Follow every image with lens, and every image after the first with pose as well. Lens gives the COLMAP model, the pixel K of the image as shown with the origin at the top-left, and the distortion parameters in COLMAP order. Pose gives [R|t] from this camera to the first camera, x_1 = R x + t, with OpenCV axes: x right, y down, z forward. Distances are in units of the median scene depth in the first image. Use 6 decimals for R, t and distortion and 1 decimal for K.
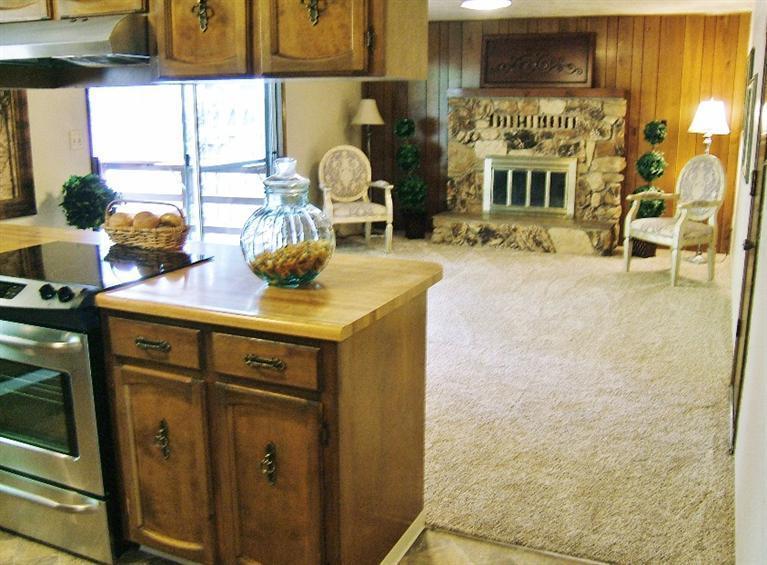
lens RADIAL K [[758.2, 0, 383.5], [0, 758.2, 282.5], [0, 0, 1]] dist [-0.109466, 0.001755]
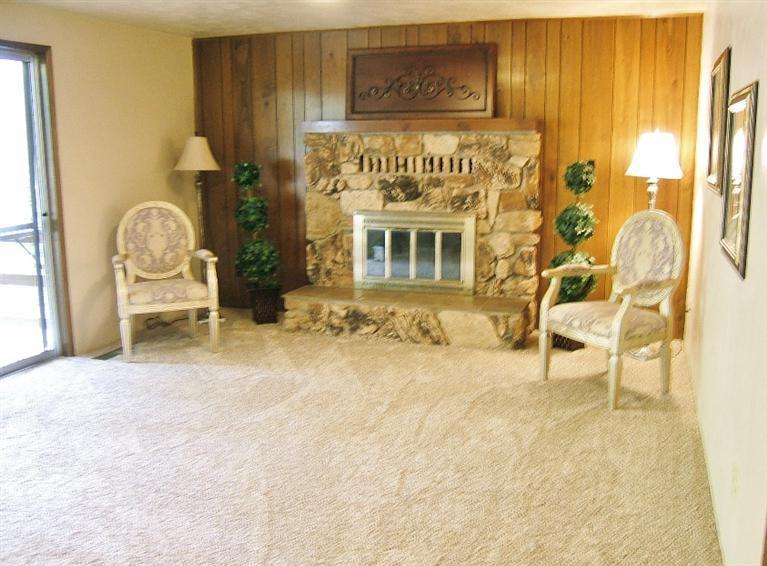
lens RADIAL K [[758.2, 0, 383.5], [0, 758.2, 283.0], [0, 0, 1]] dist [-0.109466, 0.001755]
pose [[0.996016, -0.020201, 0.086854, 0.102823], [0.024255, 0.998653, -0.045873, -0.066087], [-0.085811, 0.047797, 0.995164, 0.276734]]
